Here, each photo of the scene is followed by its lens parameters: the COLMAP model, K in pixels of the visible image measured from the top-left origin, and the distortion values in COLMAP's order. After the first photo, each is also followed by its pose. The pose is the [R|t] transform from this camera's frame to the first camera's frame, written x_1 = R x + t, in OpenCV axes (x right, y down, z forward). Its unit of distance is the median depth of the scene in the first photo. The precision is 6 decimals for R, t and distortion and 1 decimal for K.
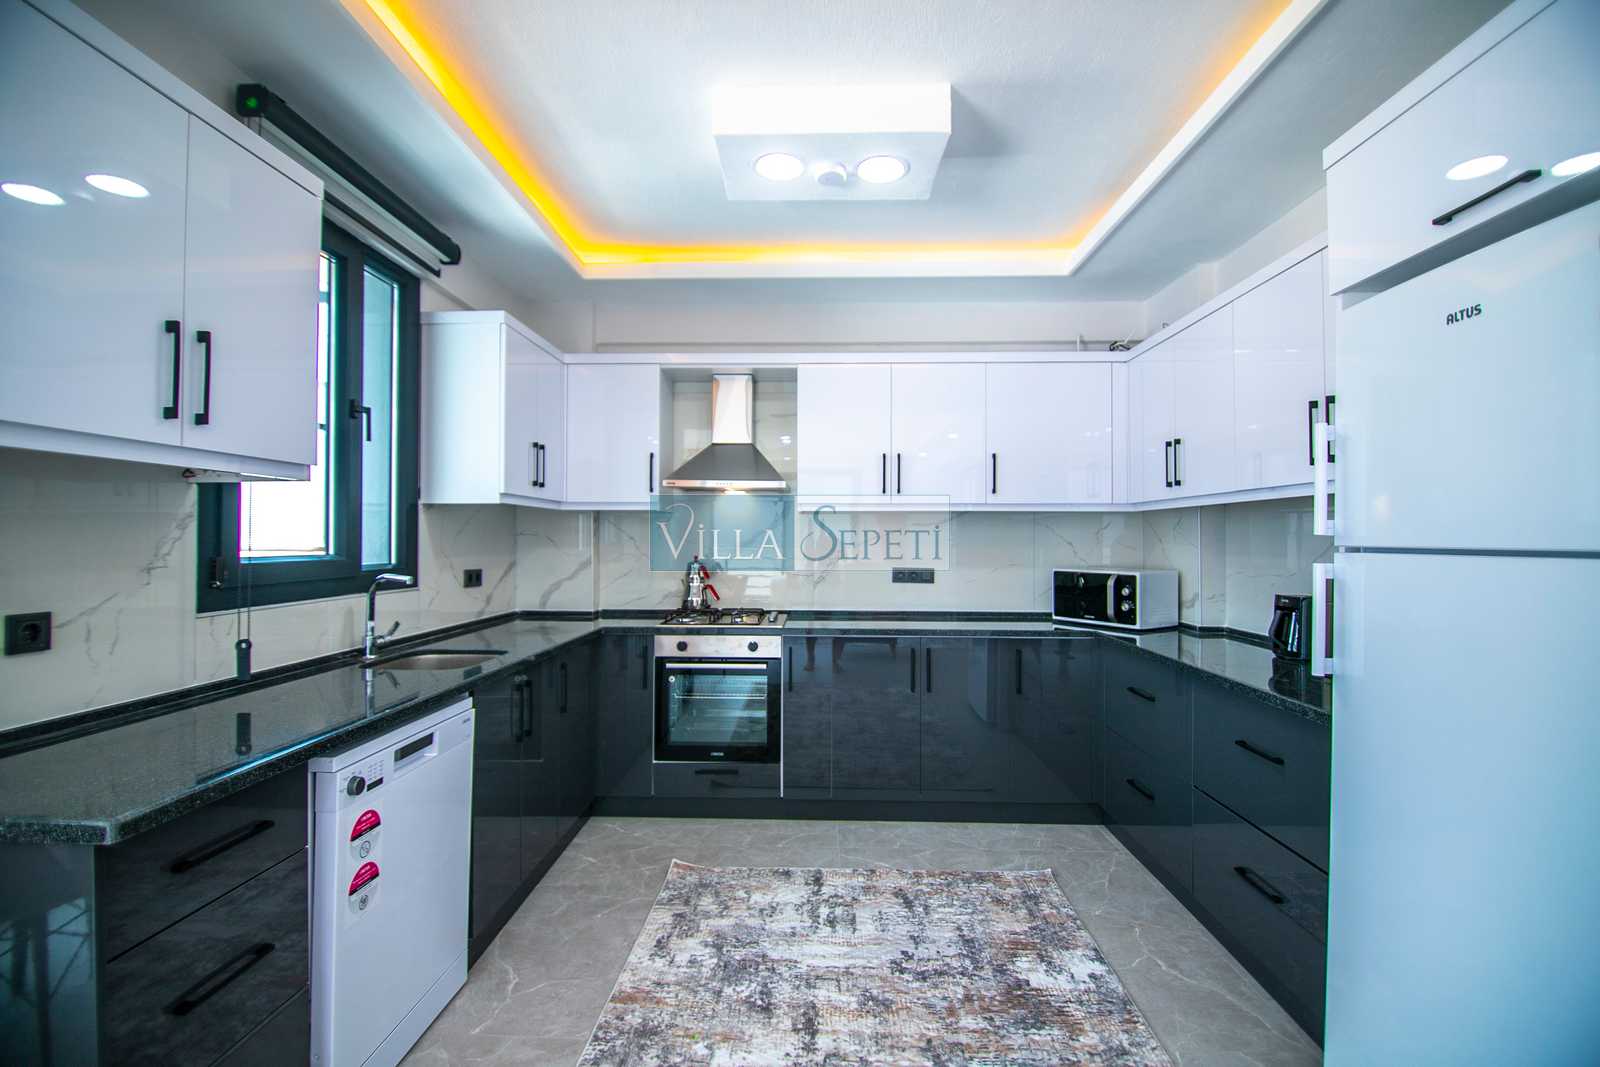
lens RADIAL K [[713.5, 0, 797.4], [0, 713.5, 533.2], [0, 0, 1]] dist [-0.006635, -0.007540]
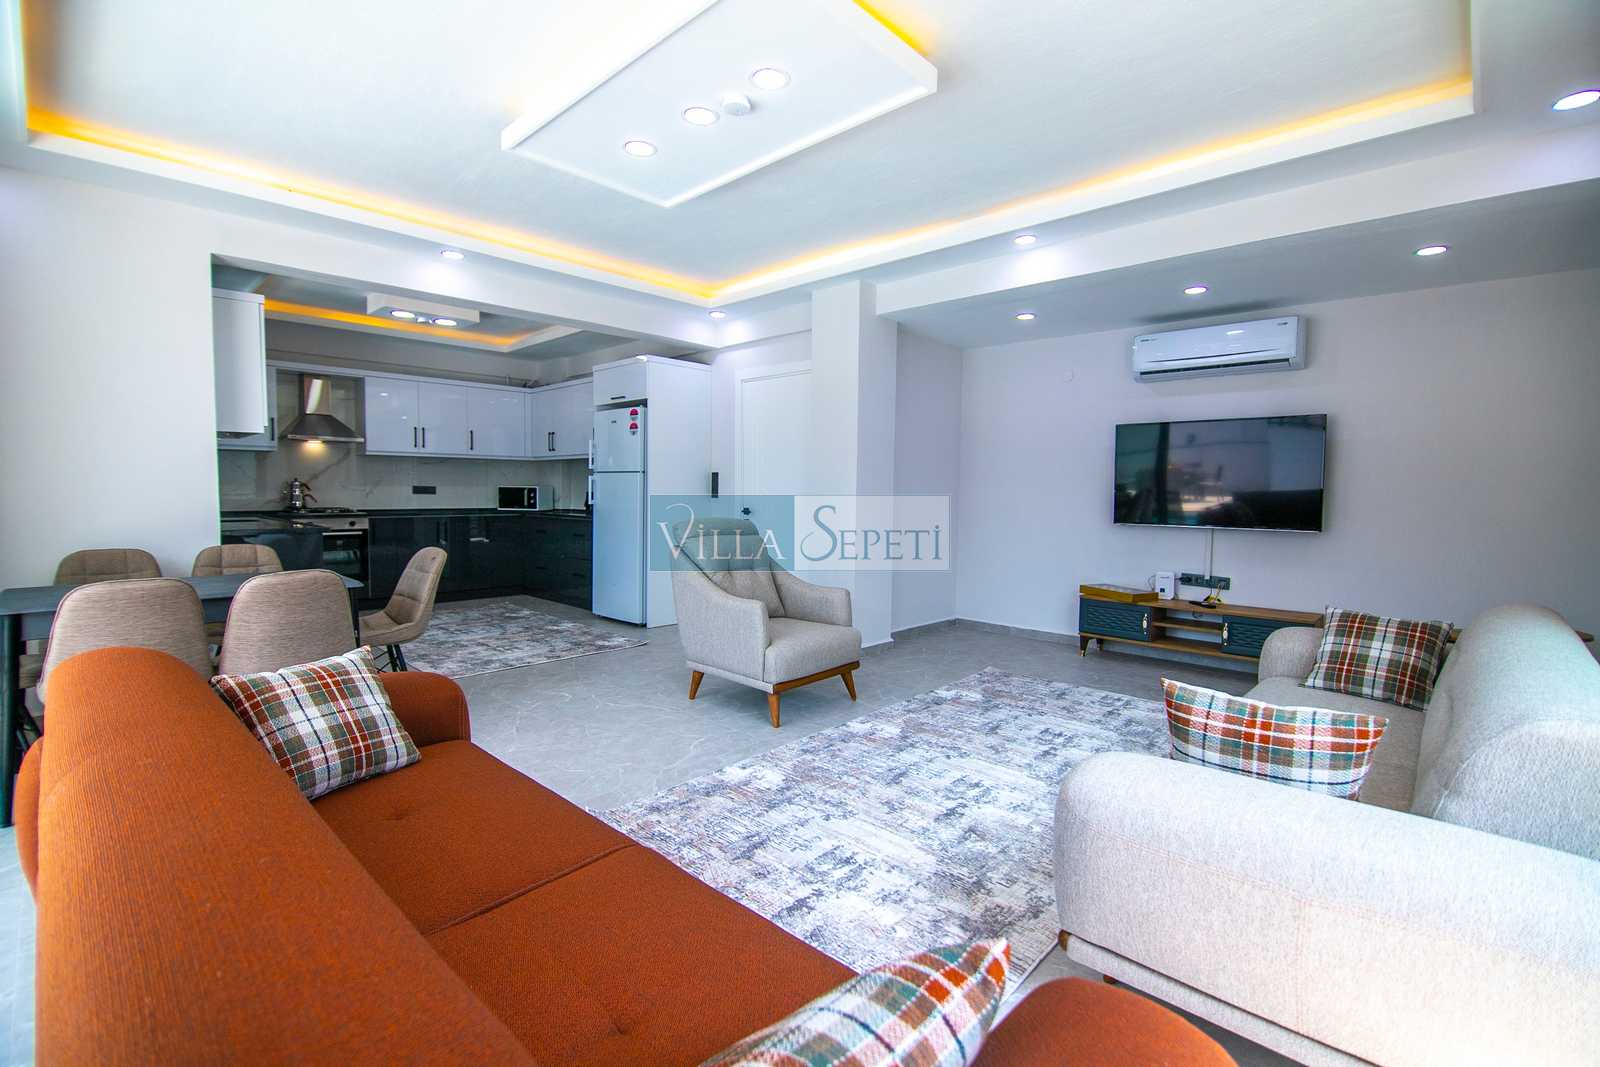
lens RADIAL K [[713.5, 0, 797.2], [0, 713.5, 534.5], [0, 0, 1]] dist [-0.006635, -0.007540]
pose [[0.670647, -0.045849, 0.740358, -0.656471], [-0.013423, 0.997174, 0.073912, 0.026889], [-0.741655, -0.059506, 0.668137, -1.150116]]
